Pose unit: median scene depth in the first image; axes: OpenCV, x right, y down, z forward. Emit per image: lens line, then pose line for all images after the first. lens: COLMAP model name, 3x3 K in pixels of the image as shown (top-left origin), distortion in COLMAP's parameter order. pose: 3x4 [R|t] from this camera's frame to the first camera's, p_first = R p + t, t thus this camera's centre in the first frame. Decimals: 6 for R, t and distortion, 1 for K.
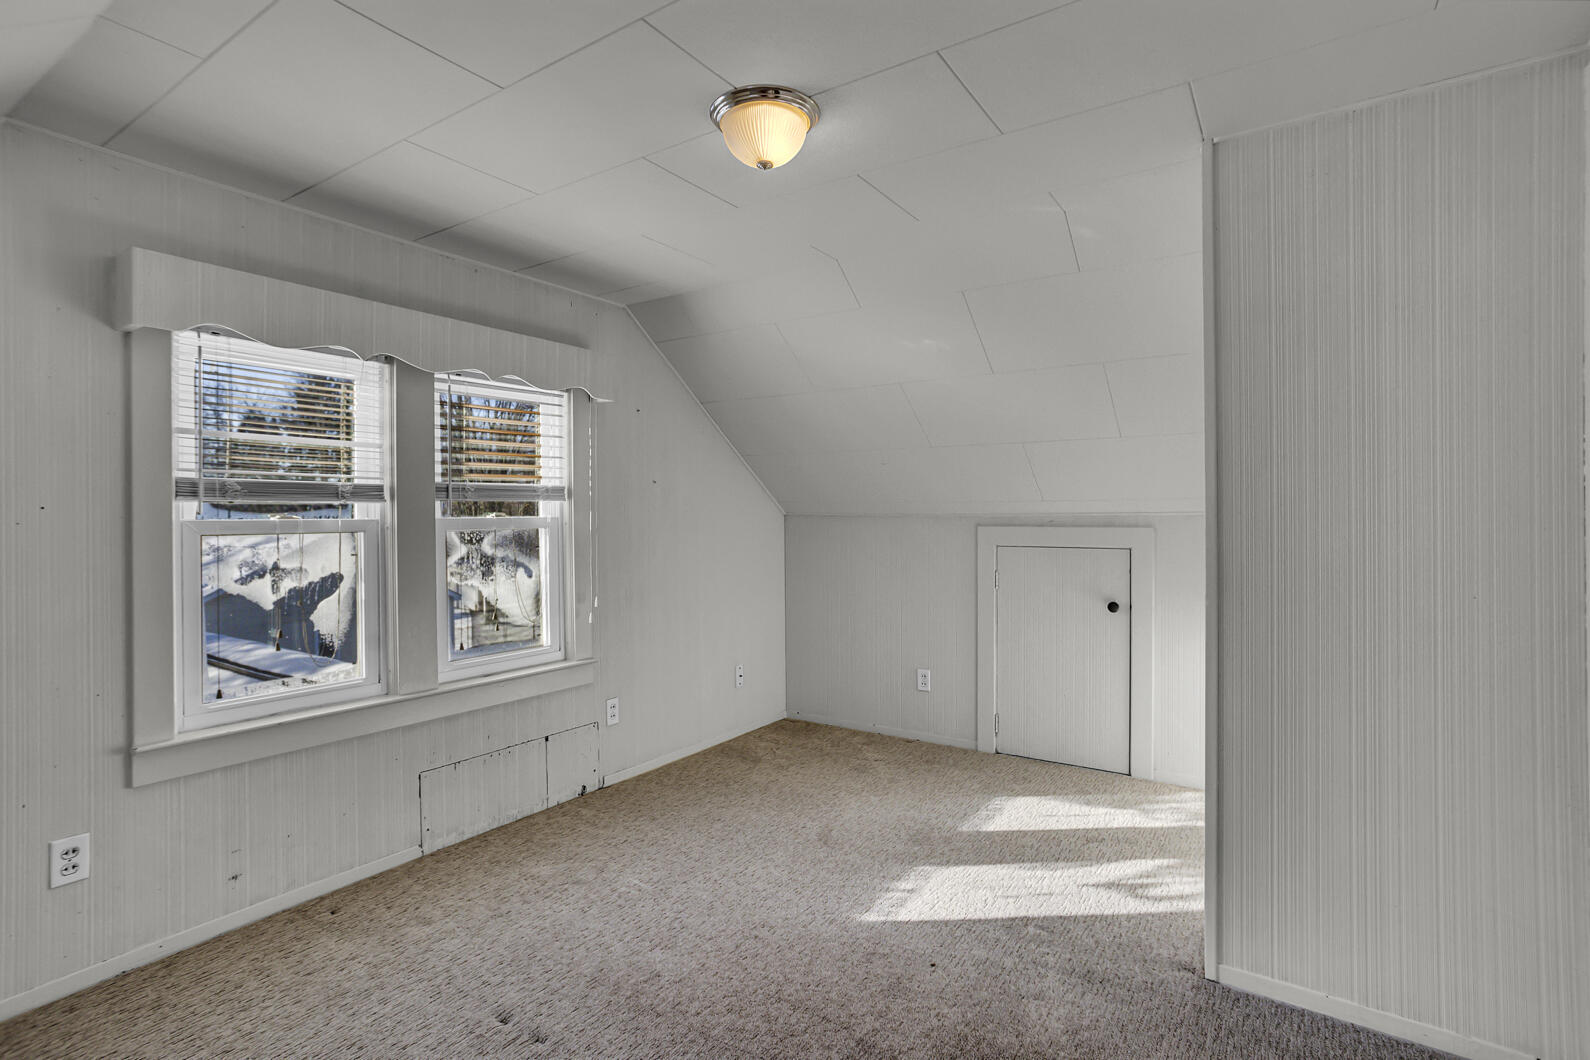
lens RADIAL K [[778.0, 0, 786.3], [0, 778.0, 498.4], [0, 0, 1]] dist [-0.051171, 0.026758]
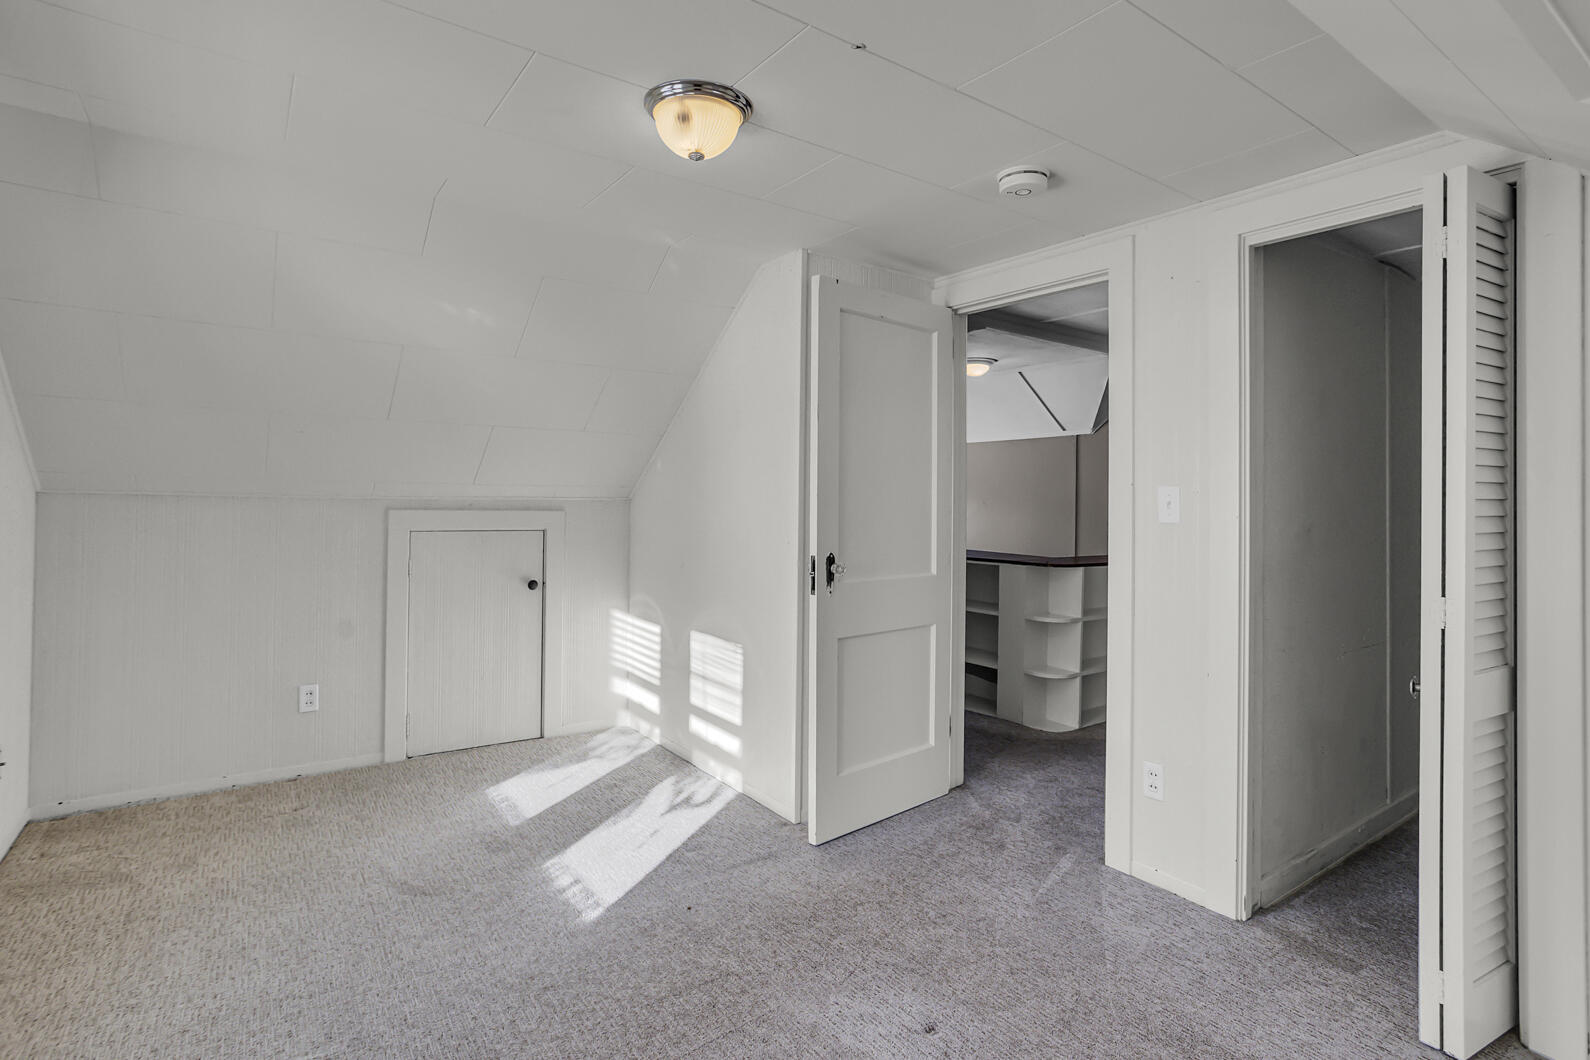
lens RADIAL K [[789.3, 0, 789.9], [0, 789.3, 512.1], [0, 0, 1]] dist [-0.051200, 0.033958]
pose [[0.358088, -0.002720, 0.933684, -0.521465], [-0.032442, 0.999356, 0.015354, 0.012755], [-0.933124, -0.035789, 0.357769, 0.319117]]
